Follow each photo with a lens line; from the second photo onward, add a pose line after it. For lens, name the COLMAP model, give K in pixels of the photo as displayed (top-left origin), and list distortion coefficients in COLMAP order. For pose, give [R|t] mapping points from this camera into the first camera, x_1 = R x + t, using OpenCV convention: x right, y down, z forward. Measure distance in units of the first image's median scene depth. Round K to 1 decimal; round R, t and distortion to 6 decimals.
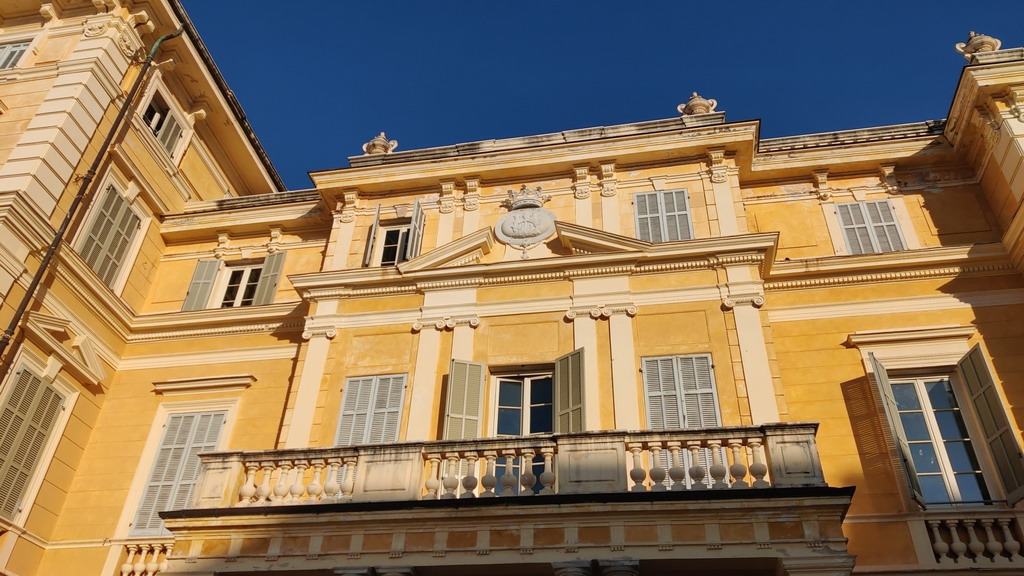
lens RADIAL K [[770.7, 0, 514.6], [0, 770.7, 290.3], [0, 0, 1]] dist [0.026133, -0.025910]
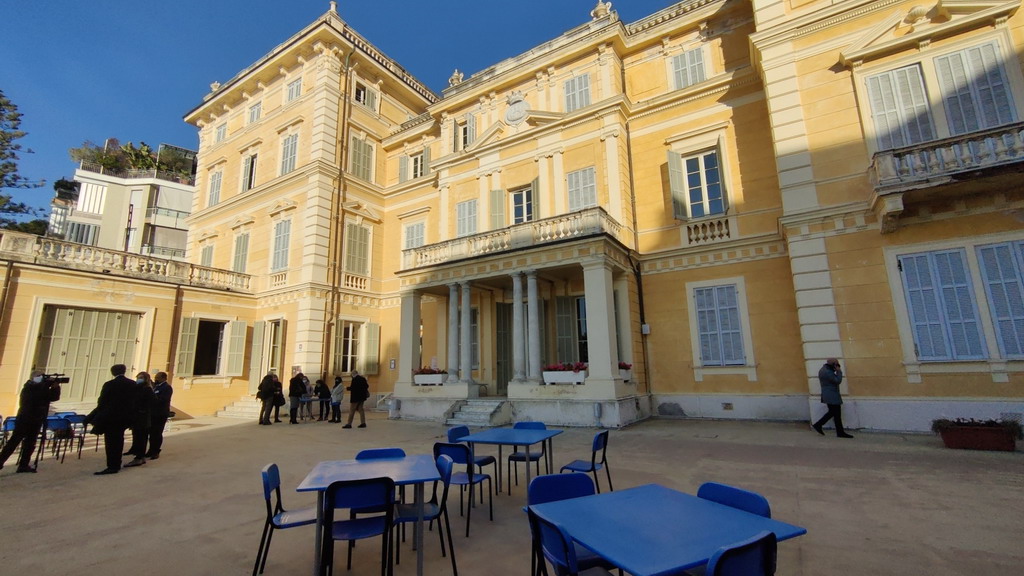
lens RADIAL K [[440.9, 0, 519.9], [0, 440.9, 288.5], [0, 0, 1]] dist [-0.003300, 0.000266]
pose [[0.930003, -0.121003, -0.347063, 0.393672], [0.259888, 0.884203, 0.388129, -0.130836], [0.259910, -0.451158, 0.853758, -0.236328]]
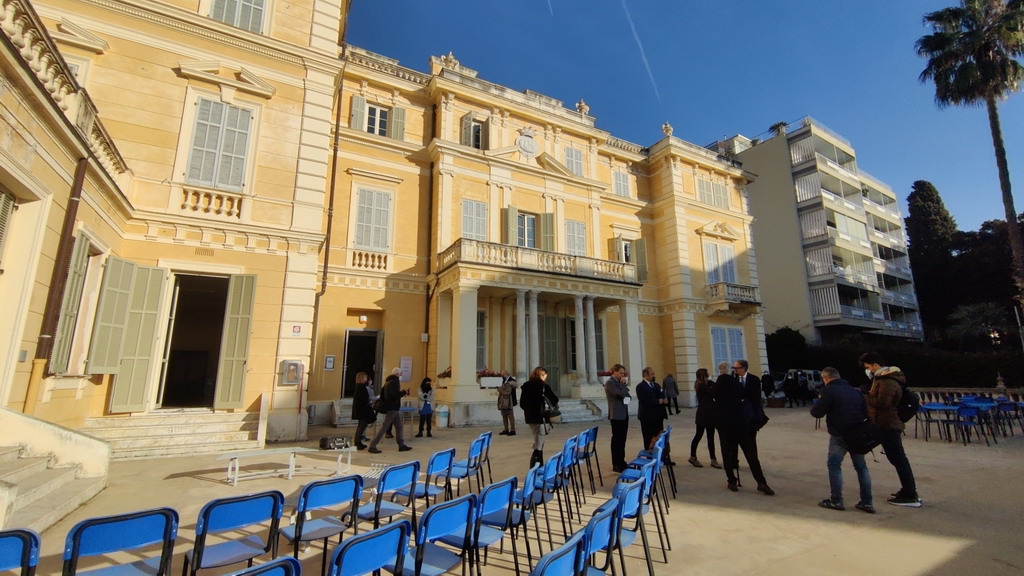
lens RADIAL K [[440.9, 0, 516.4], [0, 440.9, 285.3], [0, 0, 1]] dist [-0.003300, 0.000266]
pose [[0.772308, 0.093580, 0.628318, -0.850647], [-0.355841, 0.883076, 0.305865, -0.112634], [-0.526230, -0.459803, 0.715306, -0.139812]]
